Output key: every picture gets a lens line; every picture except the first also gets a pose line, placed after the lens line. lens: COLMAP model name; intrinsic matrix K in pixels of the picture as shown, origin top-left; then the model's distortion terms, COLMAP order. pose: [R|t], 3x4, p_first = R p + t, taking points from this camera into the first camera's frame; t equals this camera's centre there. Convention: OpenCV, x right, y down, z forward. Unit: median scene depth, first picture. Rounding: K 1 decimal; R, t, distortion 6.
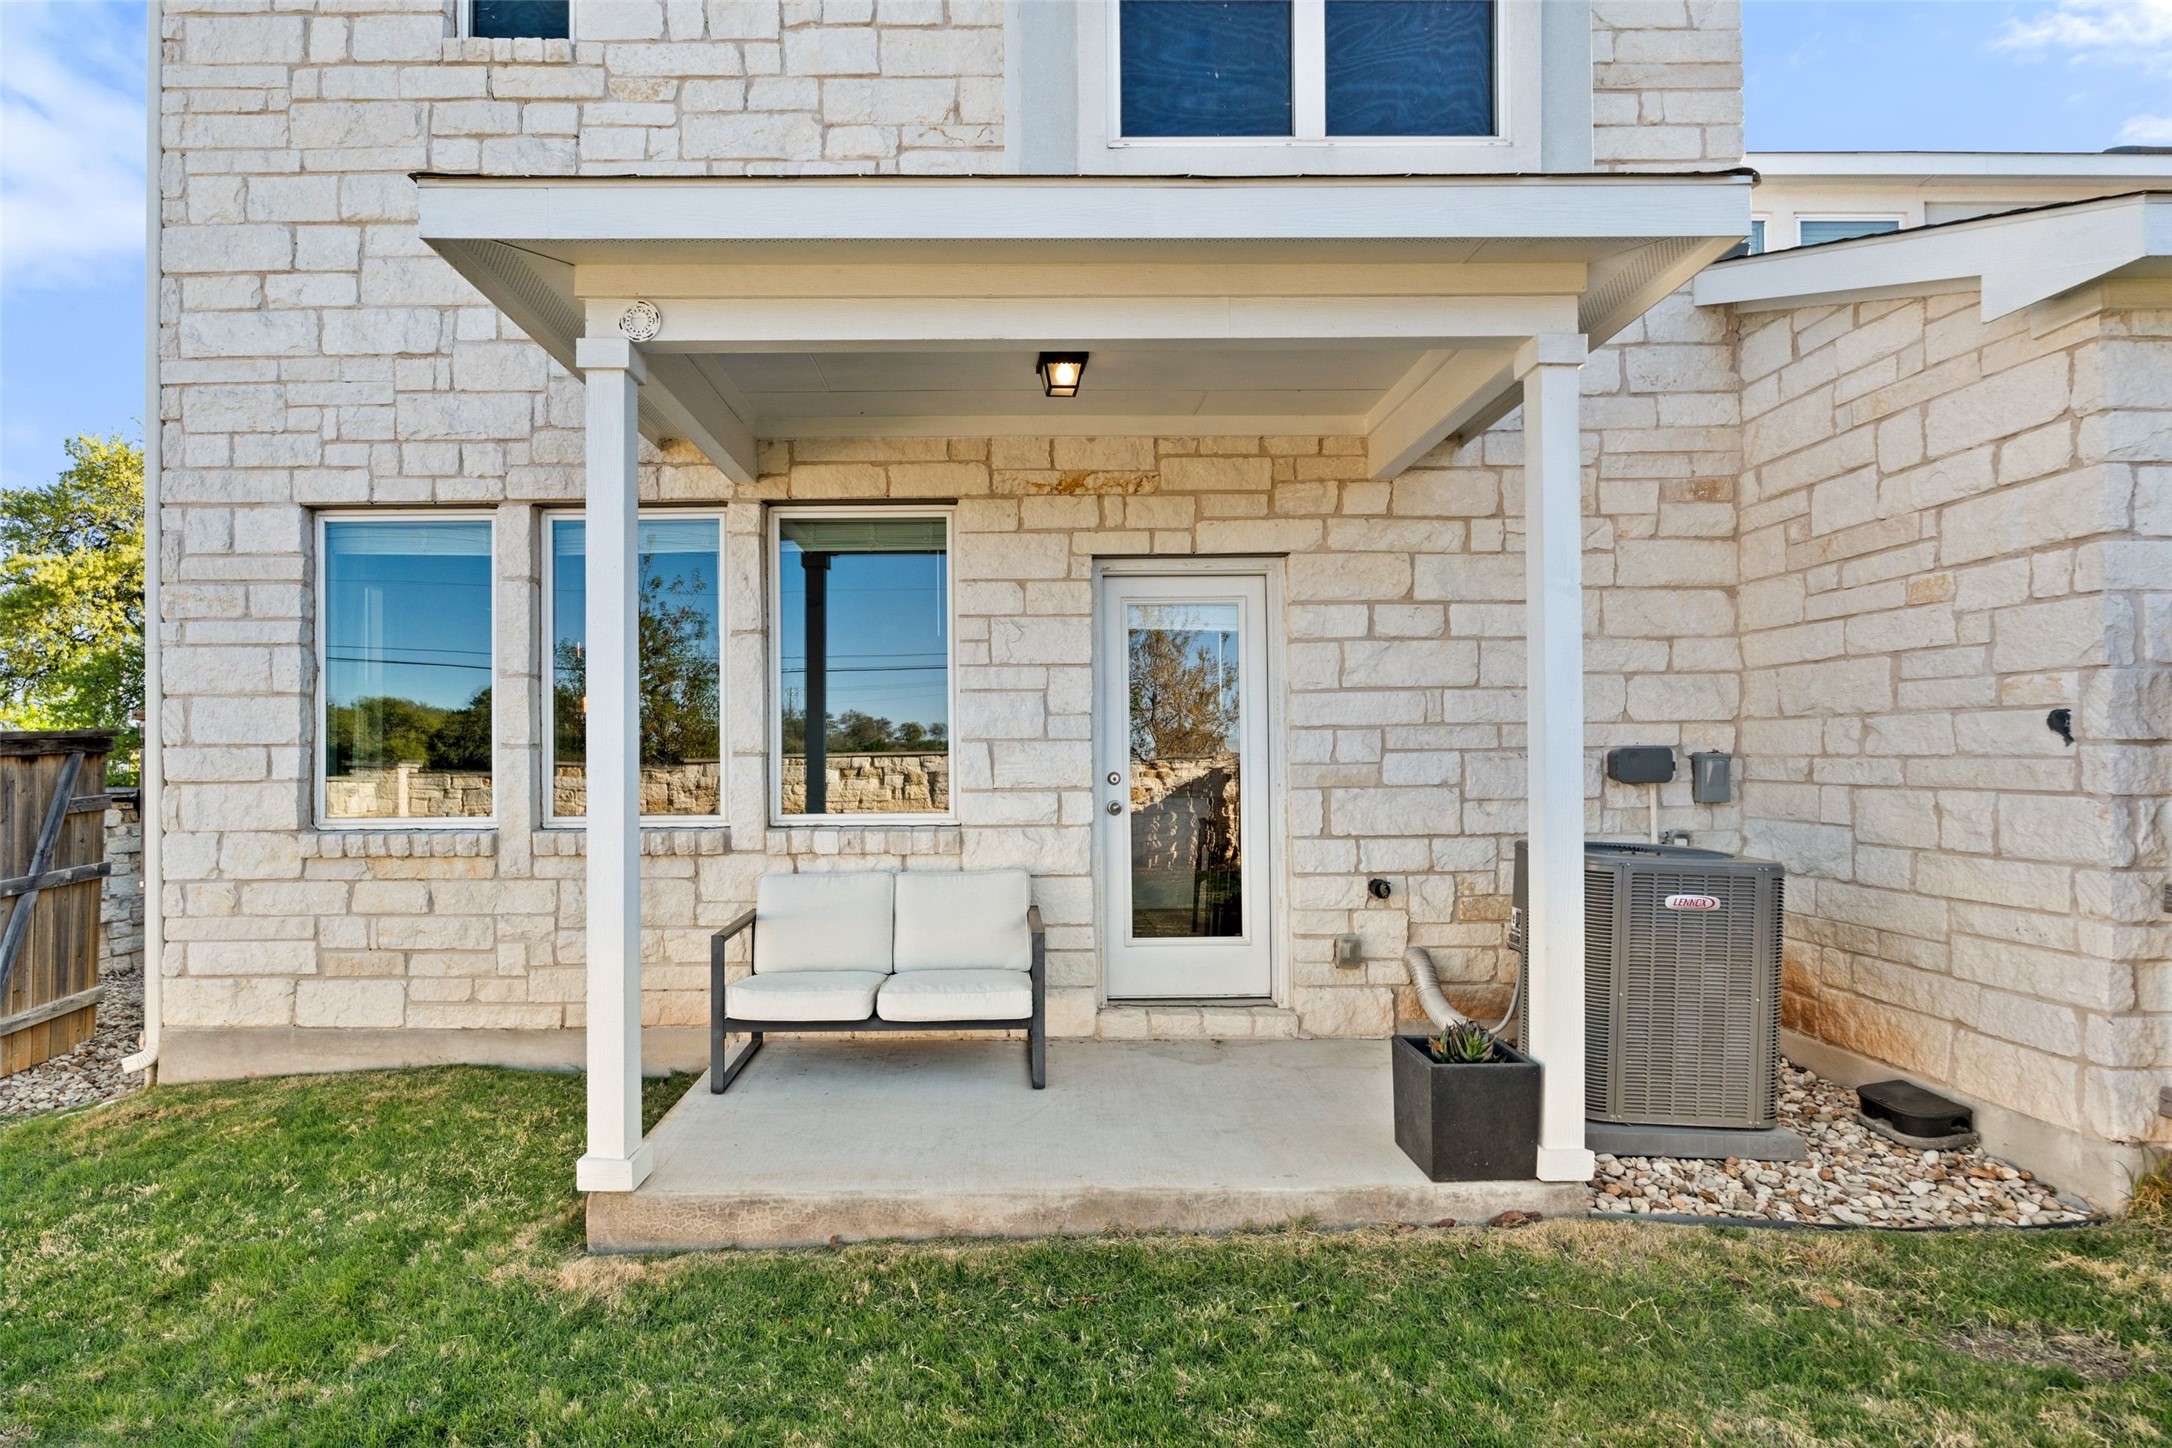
lens RADIAL K [[1059.2, 0, 1078.0], [0, 1059.2, 741.4], [0, 0, 1]] dist [0.000292, 0.000060]
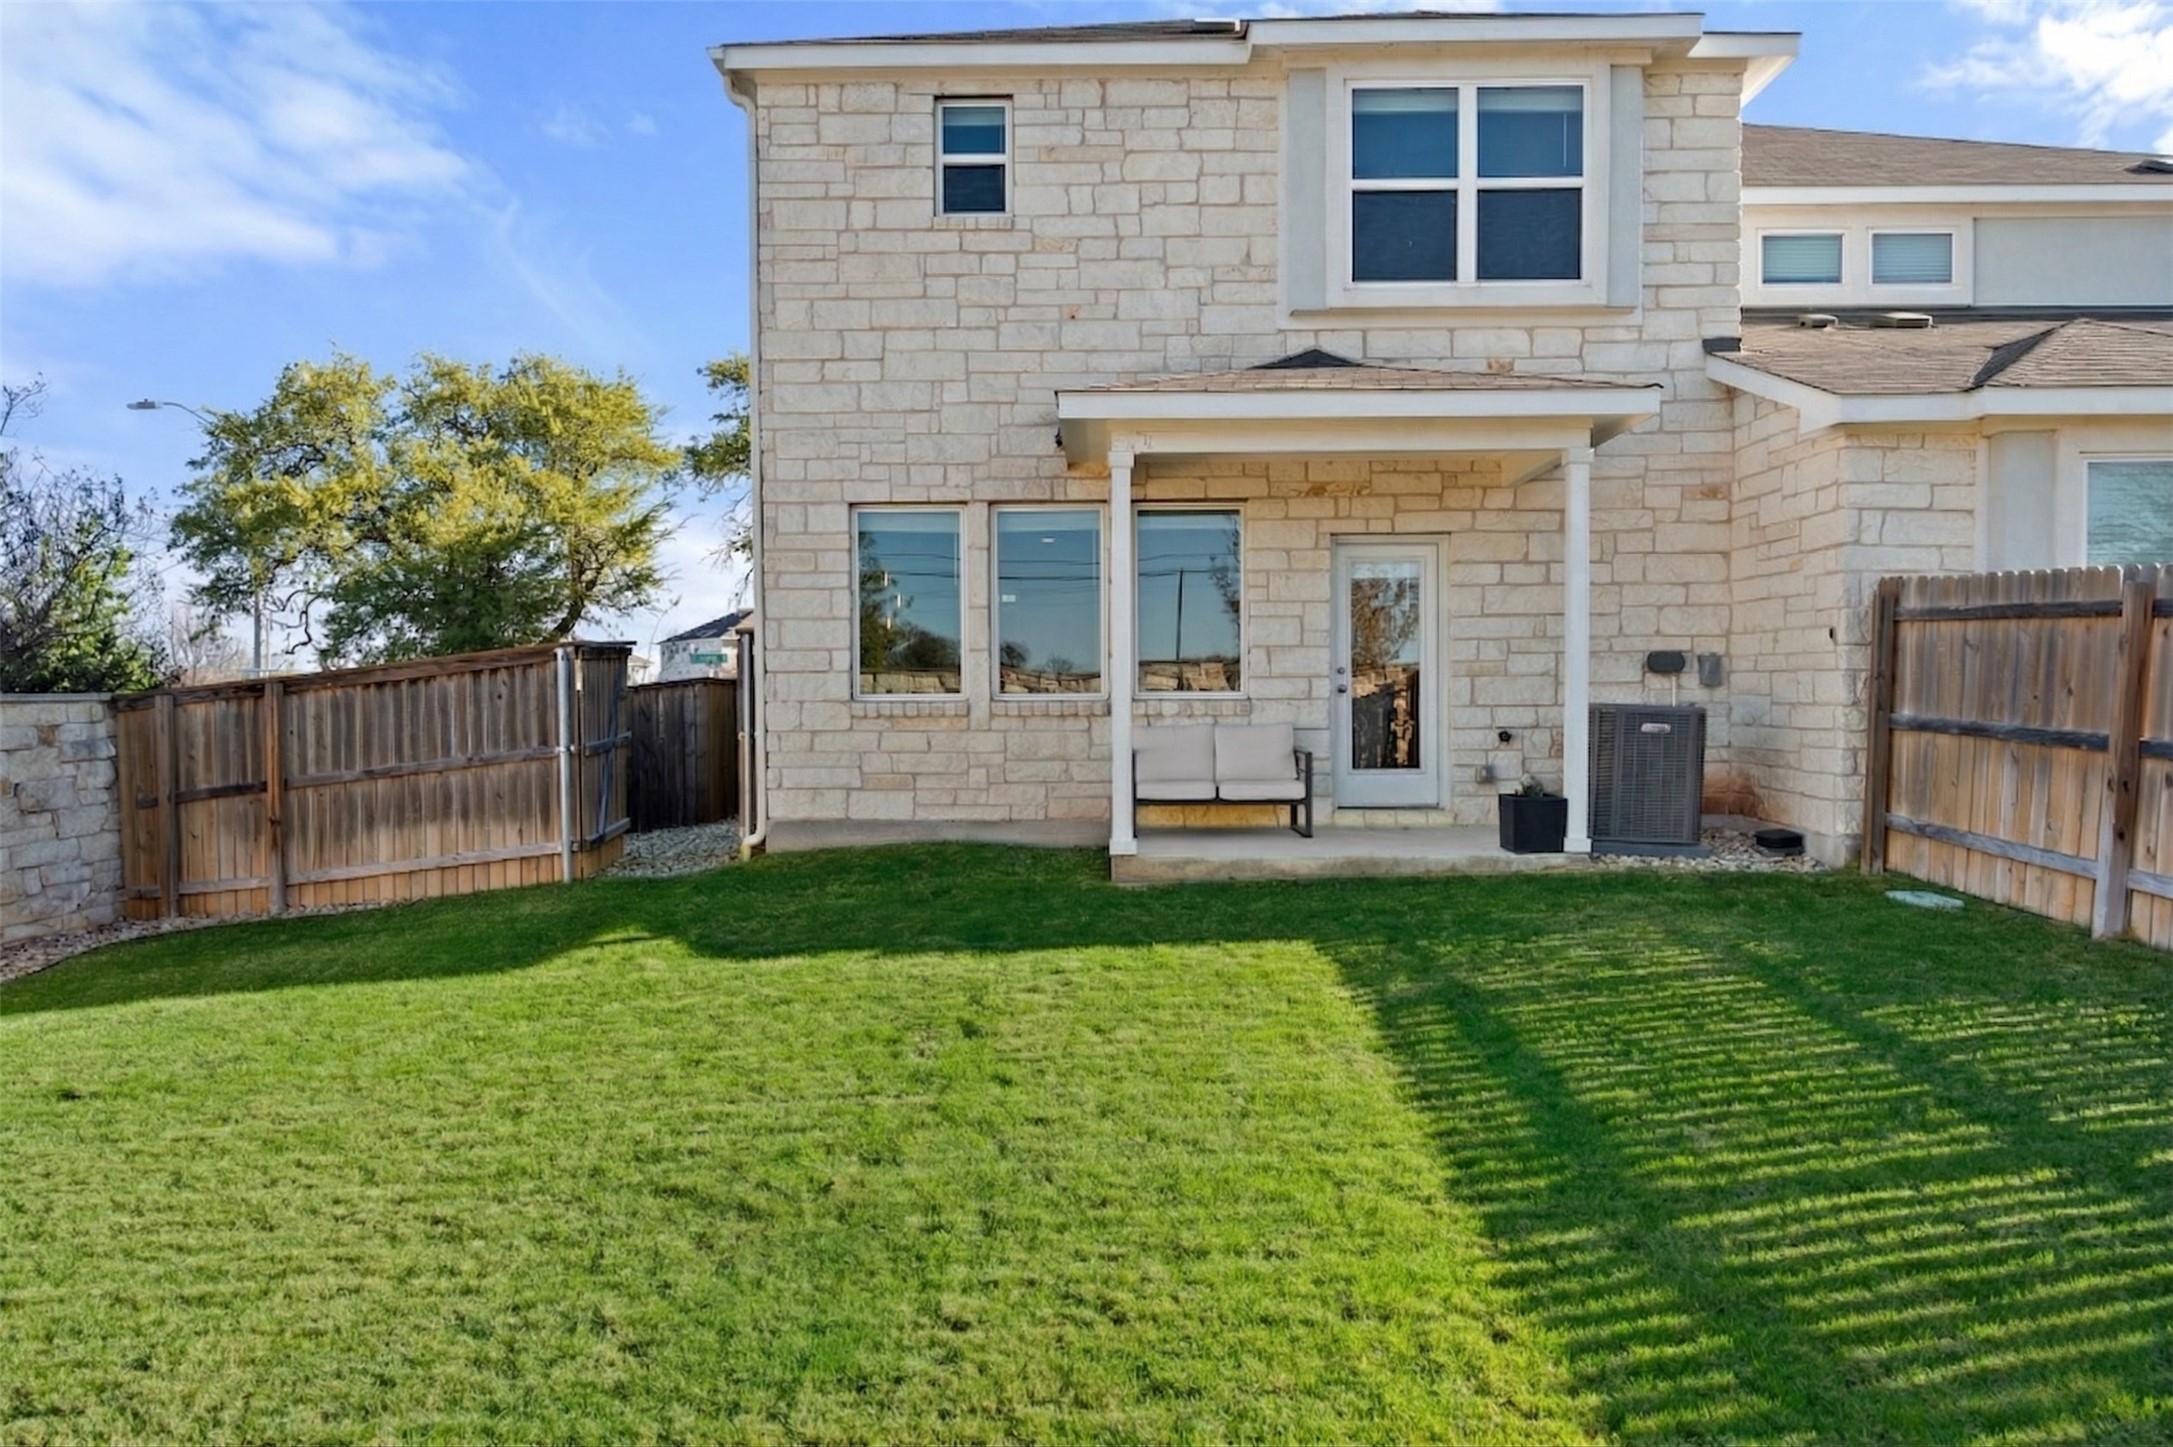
lens RADIAL K [[1474.8, 0, 1137.3], [0, 1474.8, 719.9], [0, 0, 1]] dist [0.027390, -0.001032]
pose [[0.999586, 0.002315, -0.028665, -0.221023], [-0.001313, 0.999390, 0.034911, 0.033117], [0.028729, -0.034859, 0.998979, -1.307219]]
